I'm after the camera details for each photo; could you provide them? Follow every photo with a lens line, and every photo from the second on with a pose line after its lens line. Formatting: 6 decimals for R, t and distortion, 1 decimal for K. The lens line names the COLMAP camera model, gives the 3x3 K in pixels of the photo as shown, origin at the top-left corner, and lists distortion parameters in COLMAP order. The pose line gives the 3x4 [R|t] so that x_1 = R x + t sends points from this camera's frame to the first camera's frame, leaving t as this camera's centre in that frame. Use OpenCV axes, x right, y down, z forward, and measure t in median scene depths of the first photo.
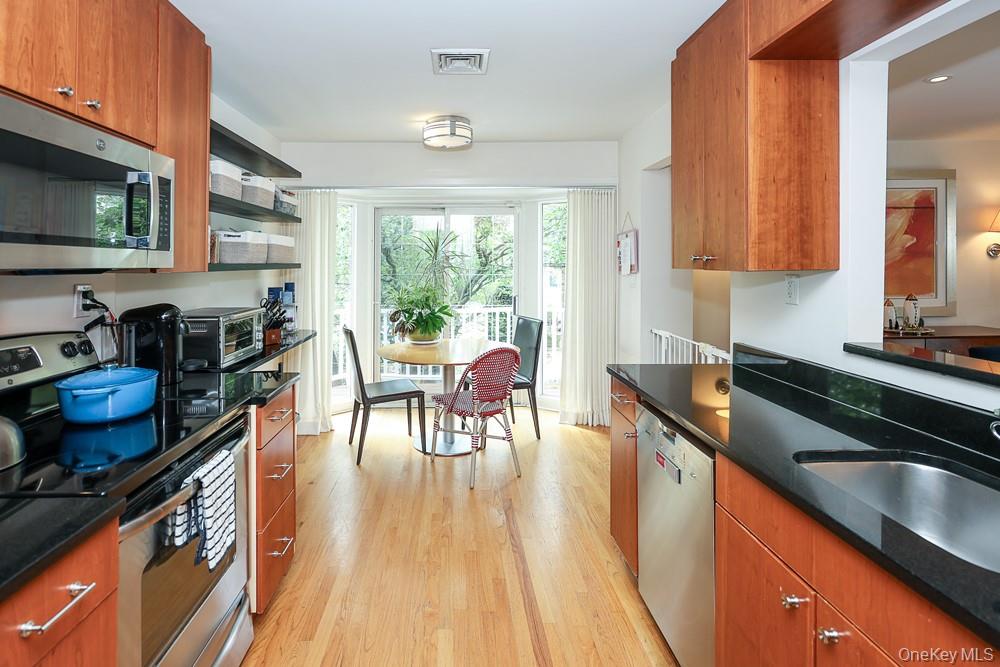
lens RADIAL K [[496.5, 0, 476.3], [0, 496.5, 281.4], [0, 0, 1]] dist [0.003069, -0.000921]
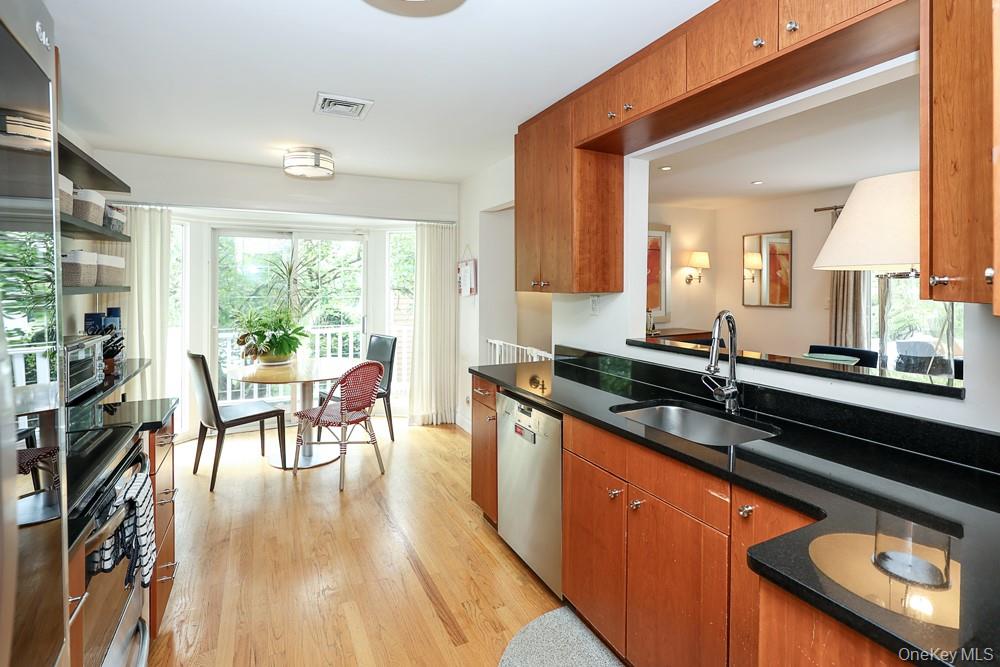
lens RADIAL K [[467.7, 0, 495.0], [0, 467.7, 314.1], [0, 0, 1]] dist [0.002342, -0.000954]
pose [[0.910003, -0.022816, 0.413973, -0.157879], [0.012709, 0.999550, 0.027153, 0.000490], [-0.414407, -0.019449, 0.909884, -0.105460]]
